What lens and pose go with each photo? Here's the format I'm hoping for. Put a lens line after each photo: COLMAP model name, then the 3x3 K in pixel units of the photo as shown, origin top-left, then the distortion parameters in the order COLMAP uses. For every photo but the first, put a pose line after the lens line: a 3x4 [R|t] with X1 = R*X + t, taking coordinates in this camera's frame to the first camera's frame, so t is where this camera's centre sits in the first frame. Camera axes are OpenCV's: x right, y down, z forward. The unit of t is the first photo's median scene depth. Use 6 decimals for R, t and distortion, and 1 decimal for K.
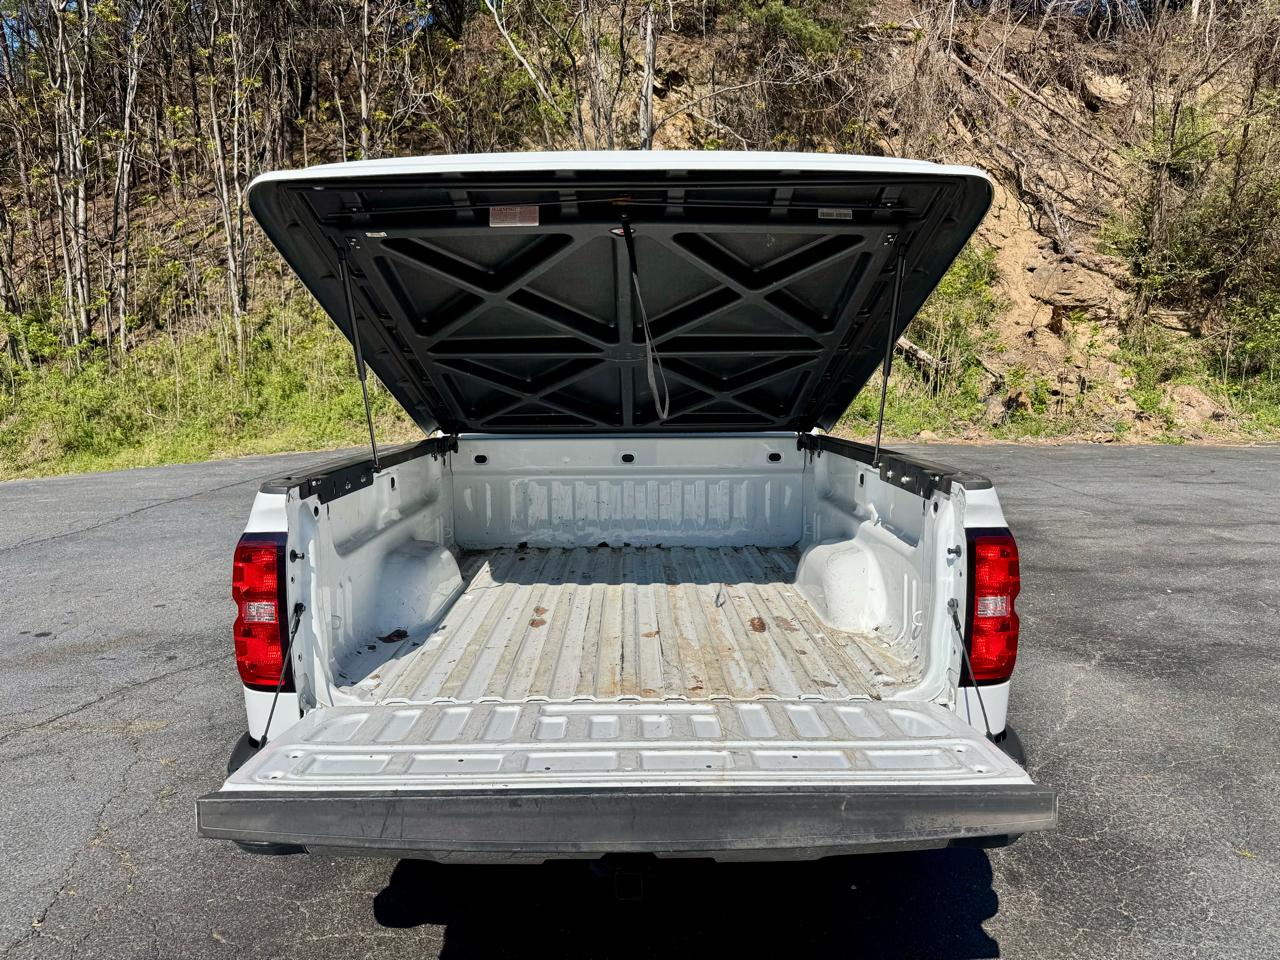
lens RADIAL K [[897.0, 0, 640.1], [0, 897.0, 492.4], [0, 0, 1]] dist [0.027470, -0.042021]
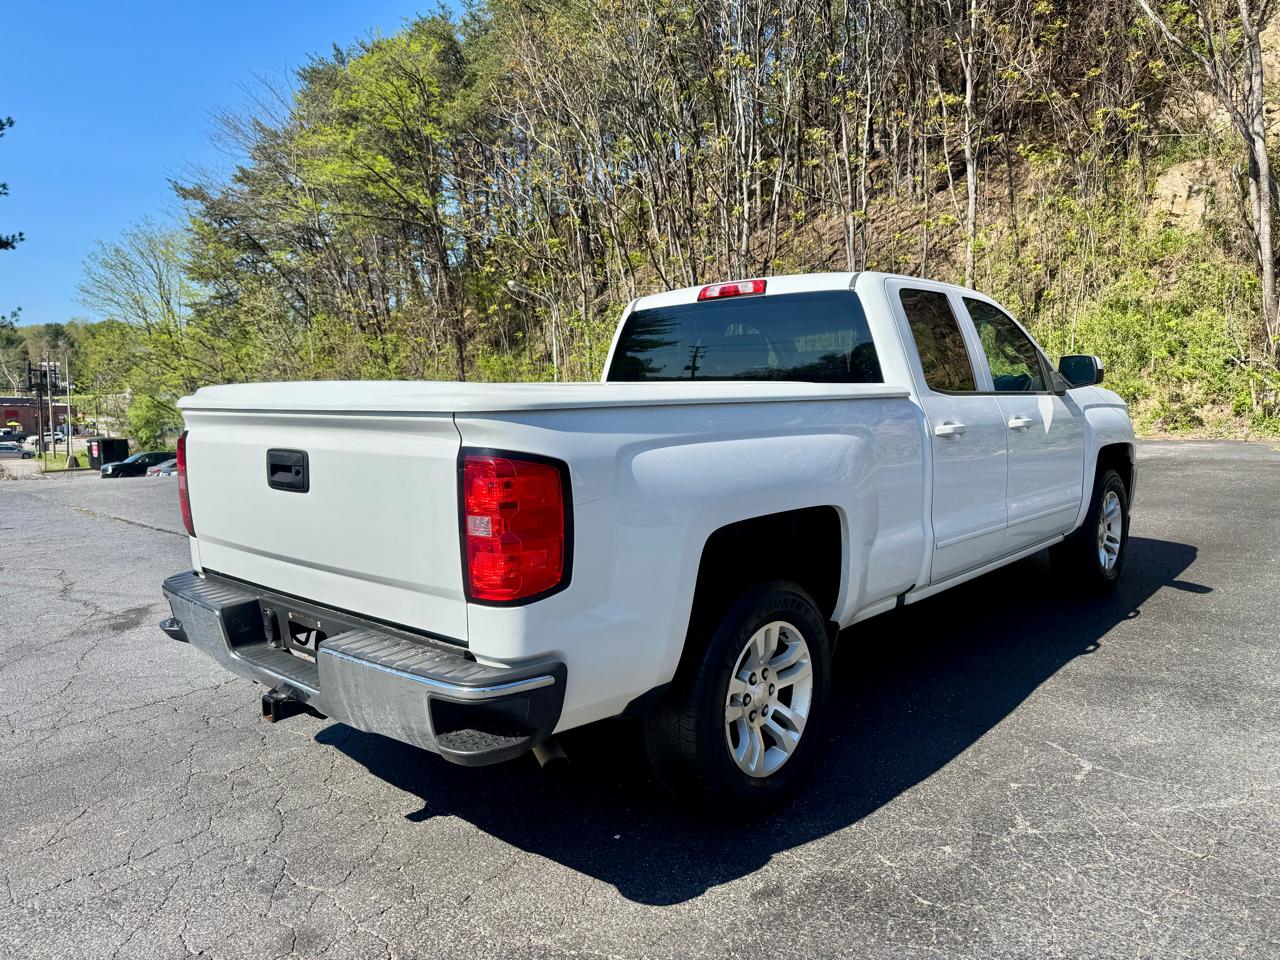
lens RADIAL K [[897.0, 0, 636.6], [0, 897.0, 477.8], [0, 0, 1]] dist [0.027470, -0.042021]
pose [[0.730244, 0.060705, -0.680484, 0.284948], [-0.069340, 0.997487, 0.014574, 0.011252], [0.679658, 0.036542, 0.732618, 0.091495]]
